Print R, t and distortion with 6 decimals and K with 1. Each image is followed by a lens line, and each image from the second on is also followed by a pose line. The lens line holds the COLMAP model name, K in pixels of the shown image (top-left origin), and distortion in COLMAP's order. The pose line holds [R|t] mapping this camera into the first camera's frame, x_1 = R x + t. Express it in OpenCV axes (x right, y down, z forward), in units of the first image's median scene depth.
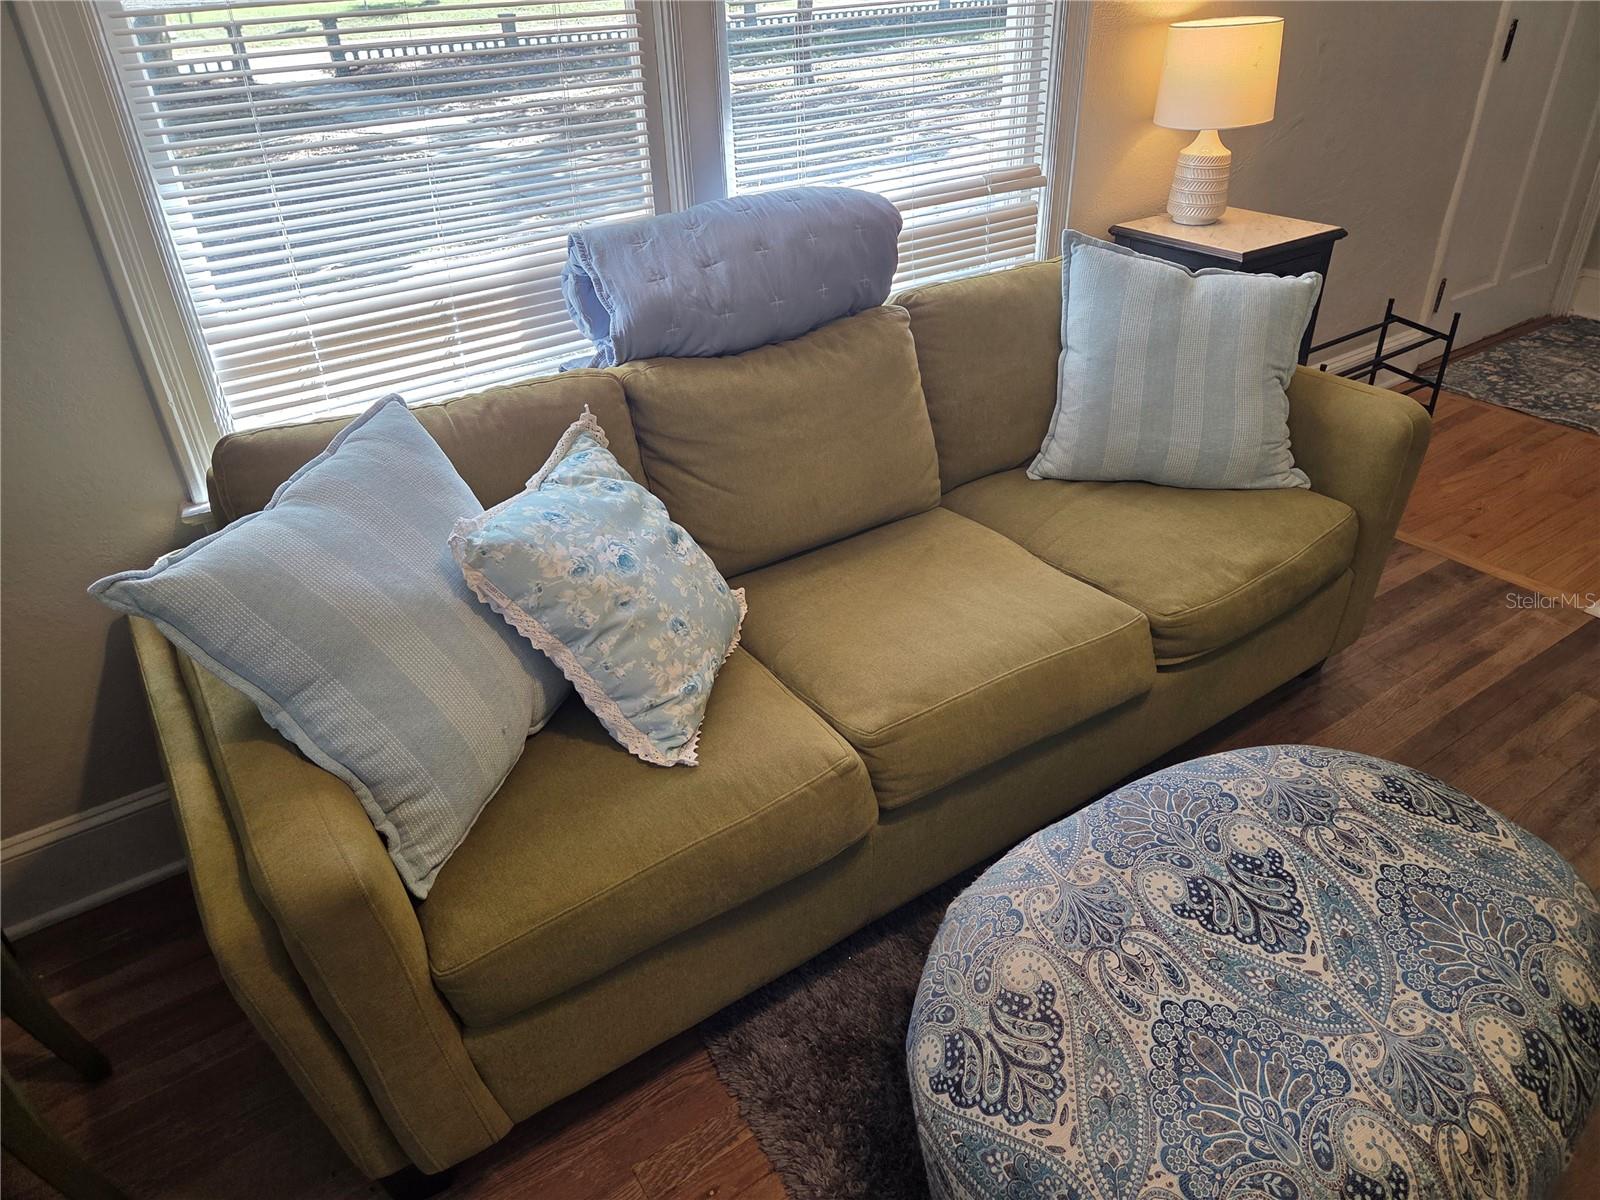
lens RADIAL K [[1064.0, 0, 802.9], [0, 1064.0, 578.7], [0, 0, 1]] dist [0.071580, -0.063138]
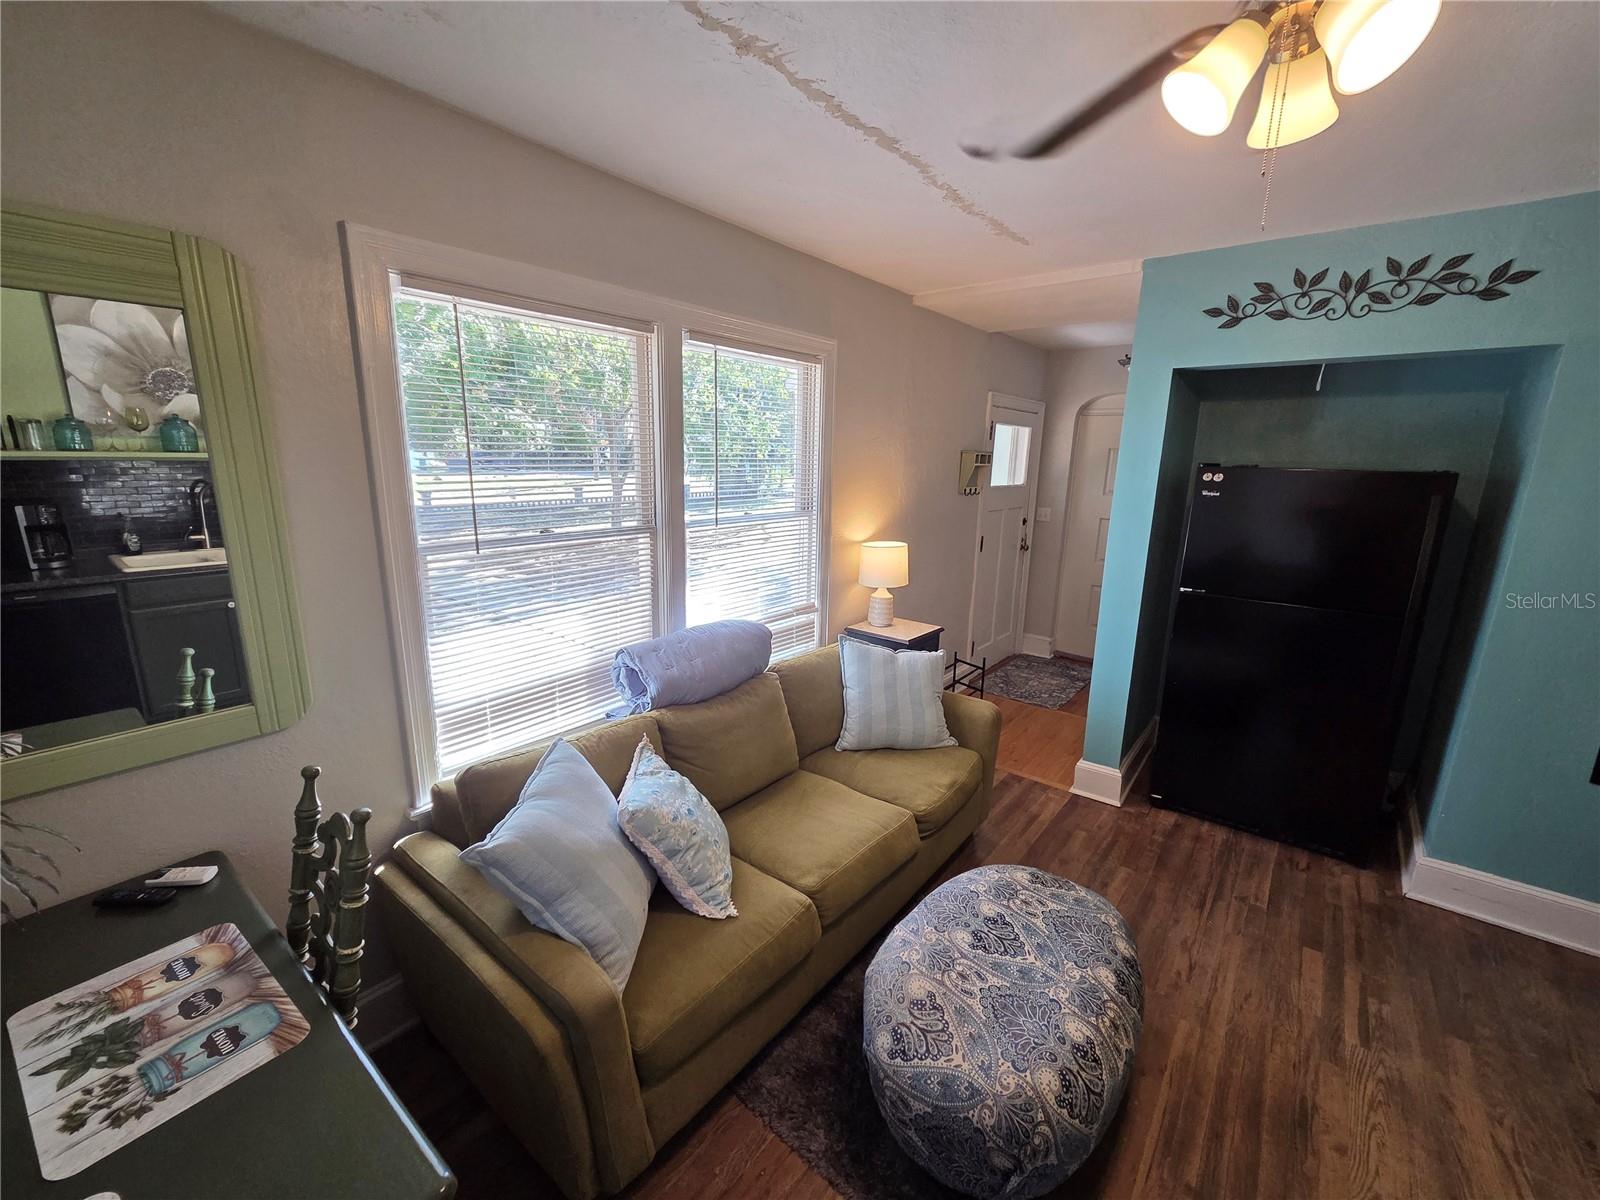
lens RADIAL K [[648.0, 0, 803.4], [0, 648.0, 605.0], [0, 0, 1]] dist [0.000421, -0.000117]
pose [[0.953633, -0.016771, 0.300504, -0.295509], [0.108539, 0.950423, -0.291401, -0.007181], [-0.280719, 0.310506, 0.908176, -0.262445]]
